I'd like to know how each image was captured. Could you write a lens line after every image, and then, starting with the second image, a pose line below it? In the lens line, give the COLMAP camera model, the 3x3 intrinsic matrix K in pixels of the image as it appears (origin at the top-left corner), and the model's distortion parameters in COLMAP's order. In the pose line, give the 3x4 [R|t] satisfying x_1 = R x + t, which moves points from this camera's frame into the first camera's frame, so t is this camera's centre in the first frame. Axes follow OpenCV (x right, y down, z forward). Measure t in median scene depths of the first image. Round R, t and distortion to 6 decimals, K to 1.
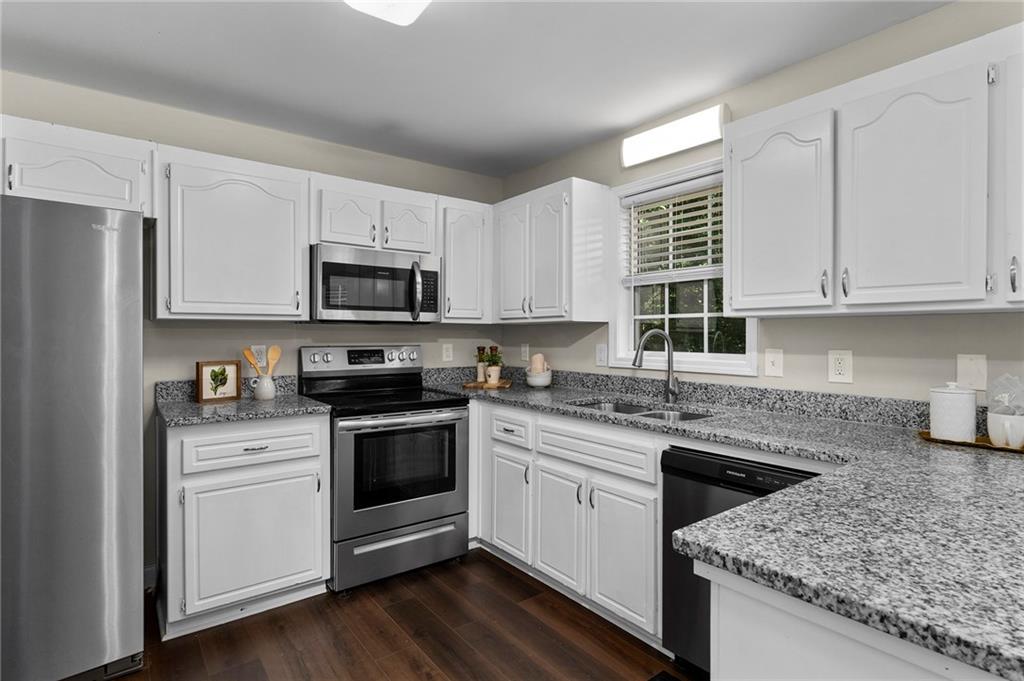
lens RADIAL K [[516.1, 0, 512.0], [0, 516.1, 340.5], [0, 0, 1]] dist [-0.001663, -0.000011]
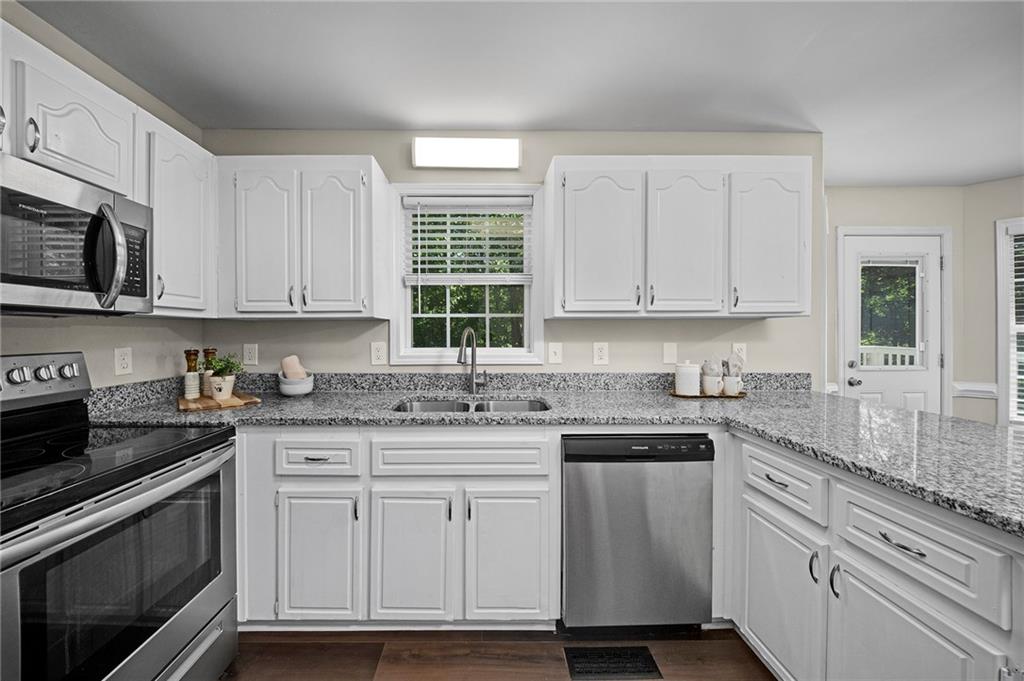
lens RADIAL K [[368.3, 0, 489.0], [0, 368.3, 336.3], [0, 0, 1]] dist [0.012438, -0.009564]
pose [[0.601419, -0.012660, 0.798833, -0.287807], [0.011649, 0.999907, 0.007076, -0.007113], [-0.798848, 0.005050, 0.601511, 0.475788]]
